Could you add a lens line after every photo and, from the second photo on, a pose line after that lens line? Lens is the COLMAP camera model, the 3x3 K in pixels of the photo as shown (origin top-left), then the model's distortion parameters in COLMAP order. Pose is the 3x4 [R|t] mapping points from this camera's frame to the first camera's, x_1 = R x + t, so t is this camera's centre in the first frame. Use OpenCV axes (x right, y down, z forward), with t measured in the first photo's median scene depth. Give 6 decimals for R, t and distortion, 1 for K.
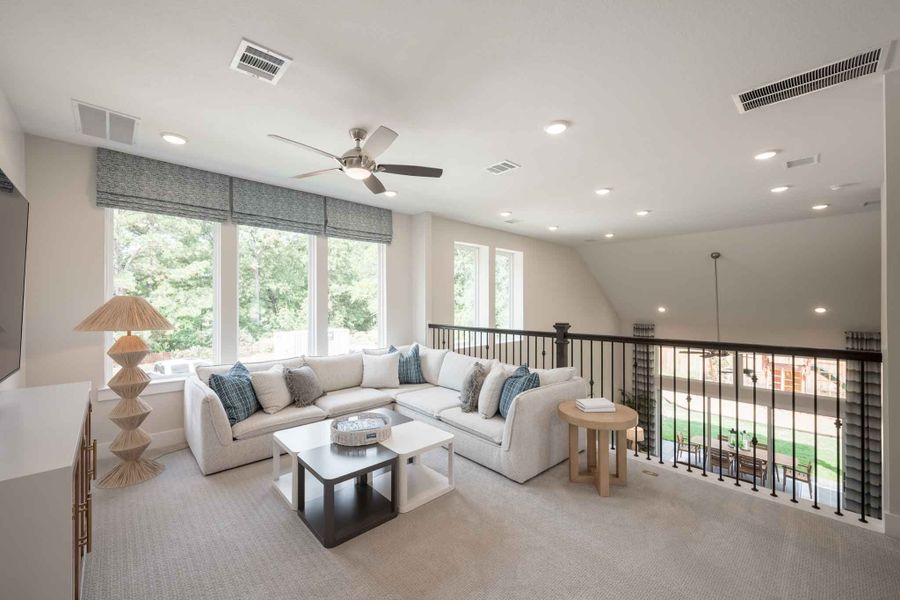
lens RADIAL K [[356.4, 0, 450.6], [0, 356.4, 300.5], [0, 0, 1]] dist [0.000773, -0.000052]
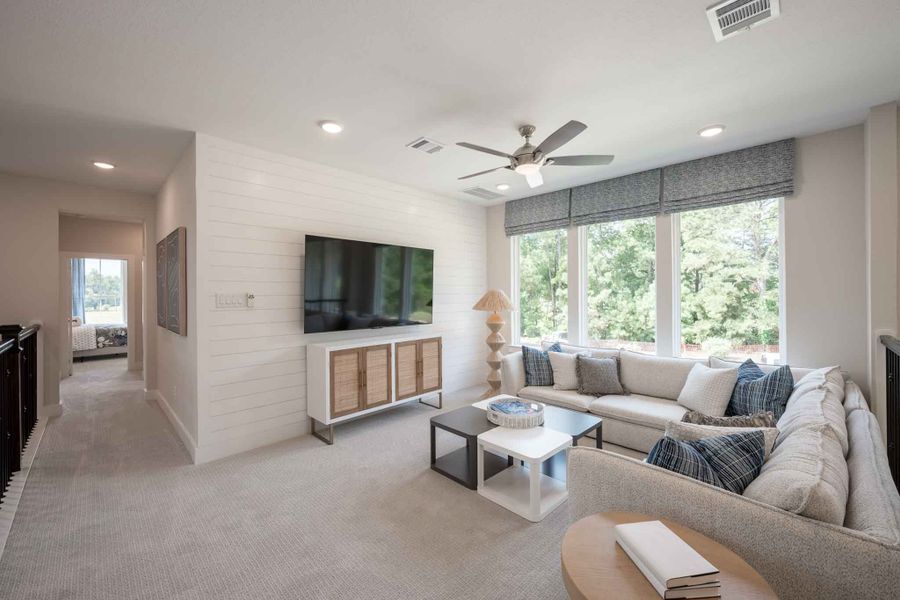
lens RADIAL K [[356.4, 0, 447.0], [0, 356.4, 296.0], [0, 0, 1]] dist [0.000773, -0.000052]
pose [[0.031278, 0.006586, -0.999489, 0.595819], [0.011066, 0.999915, 0.006935, 0.001337], [0.999449, -0.011277, 0.031202, 0.569983]]
